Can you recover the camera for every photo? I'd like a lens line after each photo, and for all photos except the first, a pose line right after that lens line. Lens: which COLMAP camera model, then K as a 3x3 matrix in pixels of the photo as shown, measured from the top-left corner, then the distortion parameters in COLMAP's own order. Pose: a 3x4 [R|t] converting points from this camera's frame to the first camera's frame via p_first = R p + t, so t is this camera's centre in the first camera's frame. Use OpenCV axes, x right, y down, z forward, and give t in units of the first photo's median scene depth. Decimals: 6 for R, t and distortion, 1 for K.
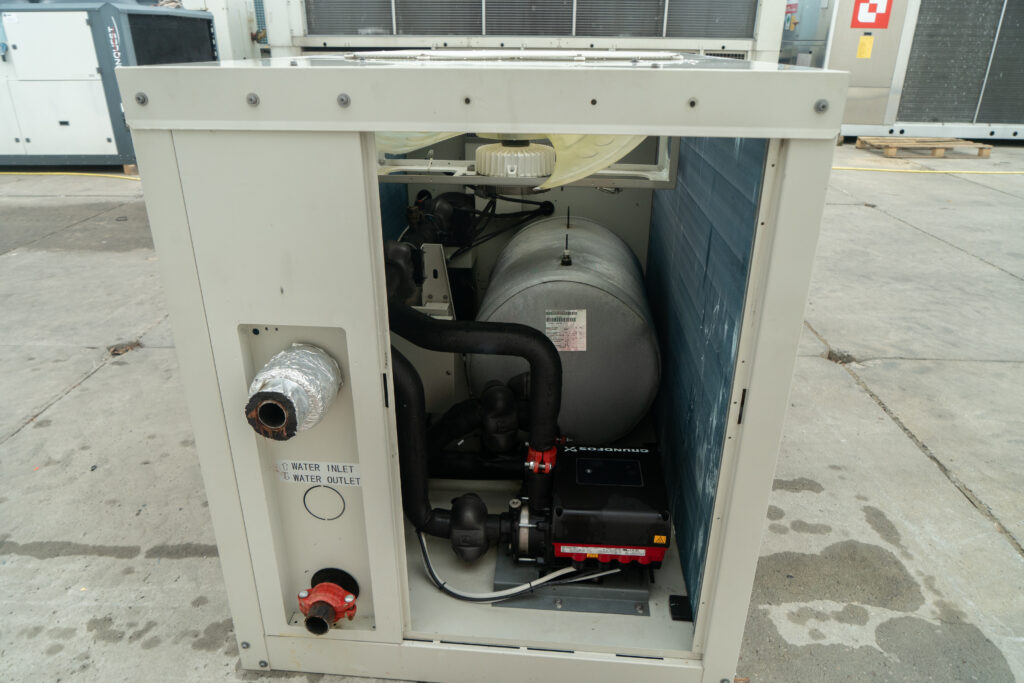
lens RADIAL K [[679.4, 0, 516.7], [0, 679.4, 340.0], [0, 0, 1]] dist [-0.010035, -0.002714]
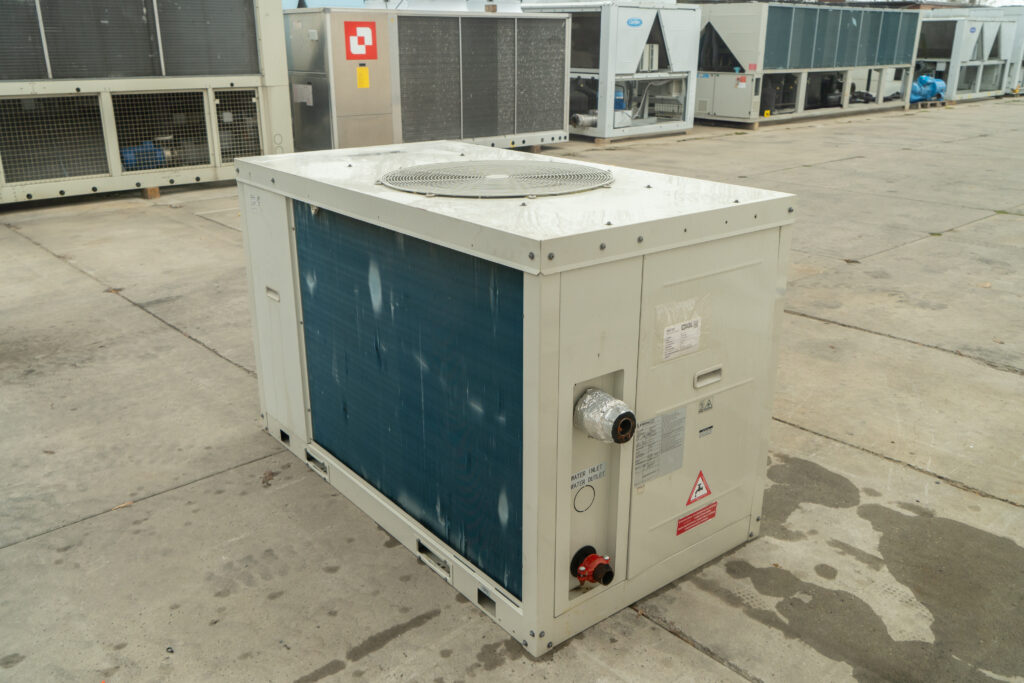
lens RADIAL K [[846.0, 0, 515.9], [0, 846.0, 345.9], [0, 0, 1]] dist [-0.015107, 0.016708]
pose [[0.728227, -0.238860, 0.642364, -1.355829], [0.280909, 0.958976, 0.038132, -0.172043], [-0.625120, 0.152677, 0.765451, -0.330067]]
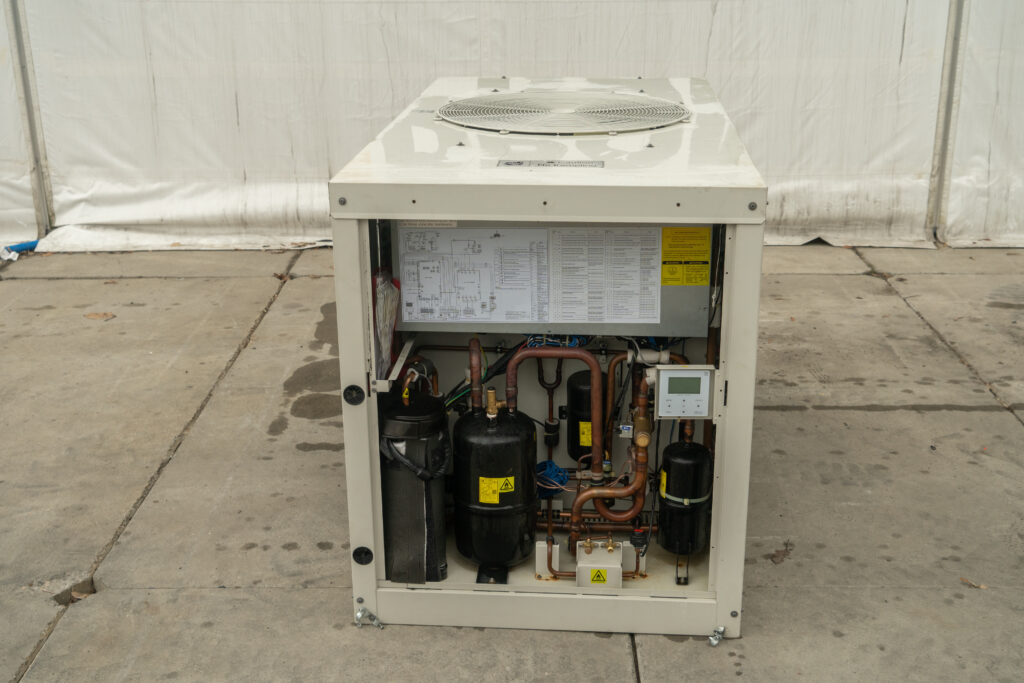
lens RADIAL K [[1207.8, 0, 514.9], [0, 1207.8, 333.1], [0, 0, 1]] dist [0.016292, 0.000000]
pose [[-0.999979, 0.001285, -0.006324, 0.122094], [-0.003386, 0.729741, 0.683716, -1.955087], [0.005493, 0.683723, -0.729721, 3.446675]]
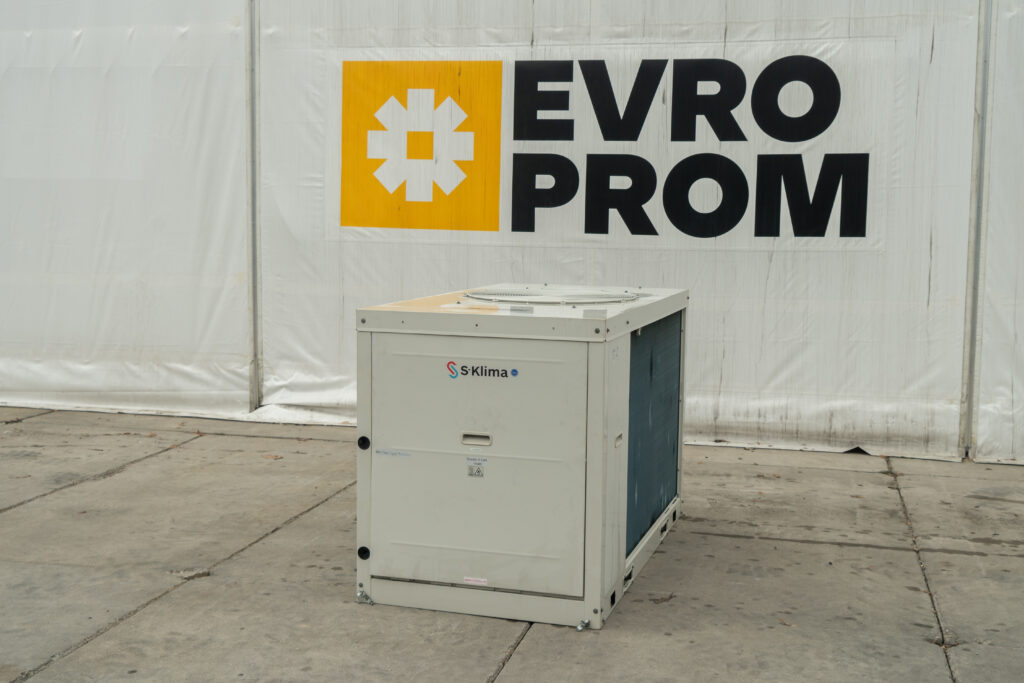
lens RADIAL K [[1243.0, 0, 508.0], [0, 1243.0, 343.7], [0, 0, 1]] dist [0.004559, 0.000000]
pose [[-0.974898, -0.043392, 0.218382, -0.755423], [0.072036, 0.866599, 0.493777, -2.371472], [-0.210676, 0.497114, -0.841720, 4.695754]]
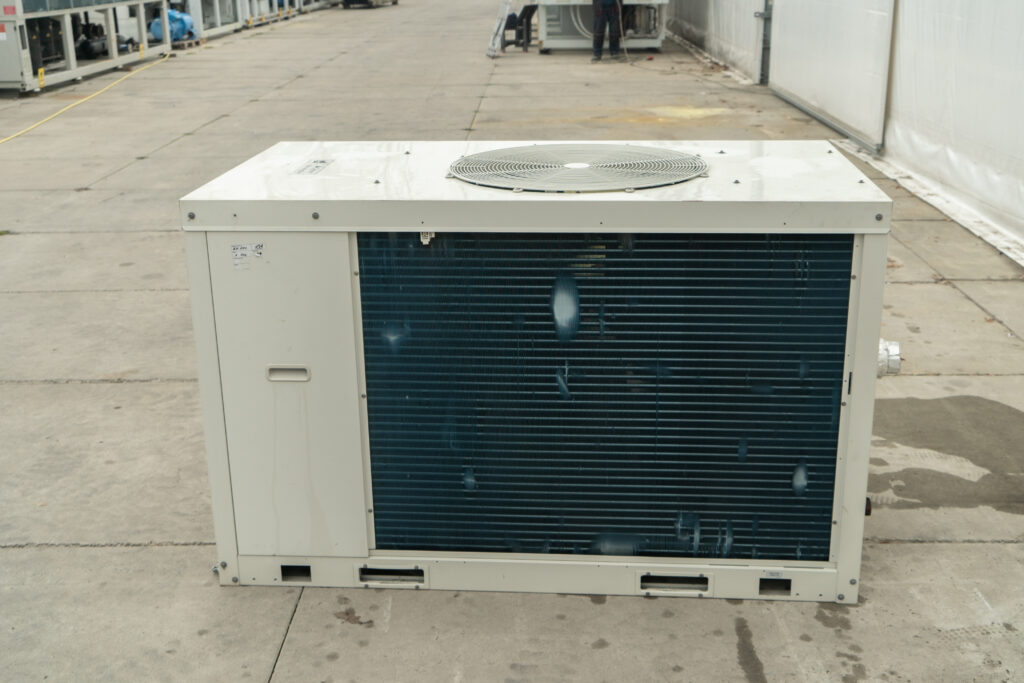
lens RADIAL K [[1154.7, 0, 515.0], [0, 1154.7, 341.0], [0, 0, 1]] dist [0.010319, 0.000000]
pose [[-0.000923, -0.324229, 0.945978, -2.463700], [0.417619, 0.859412, 0.294966, -0.955781], [-0.908622, 0.395331, 0.134610, 1.111855]]
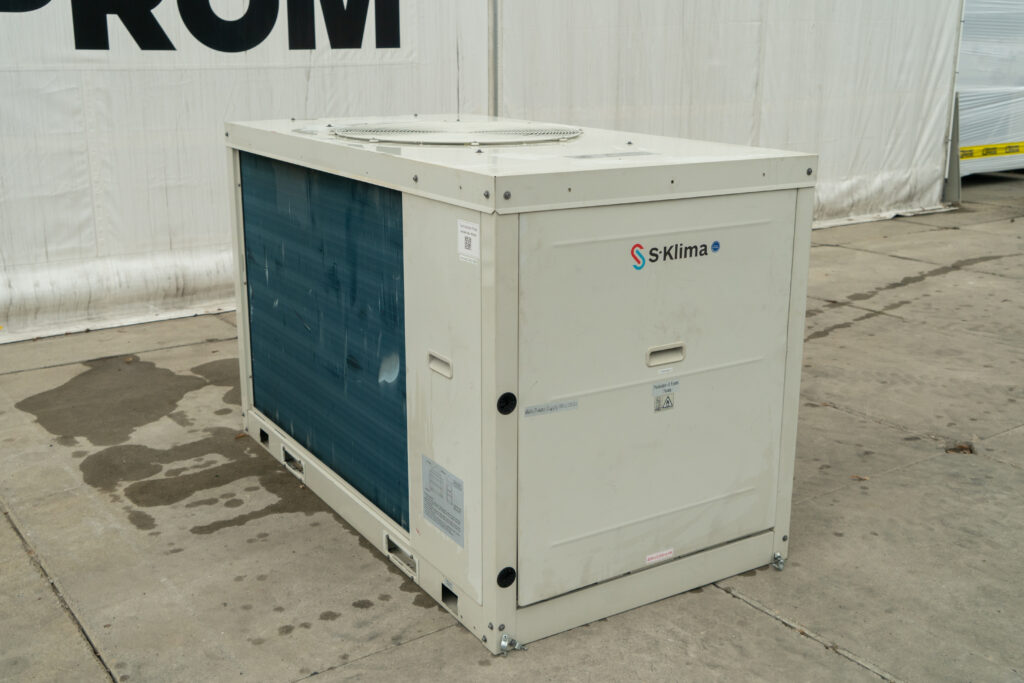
lens RADIAL K [[1096.0, 0, 507.8], [0, 1096.0, 339.6], [0, 0, 1]] dist [0.011318, 0.000000]
pose [[-0.802640, 0.147389, -0.577966, 1.419238], [-0.250183, 0.796439, 0.550539, -1.519615], [0.541458, 0.586482, -0.602380, 3.013994]]
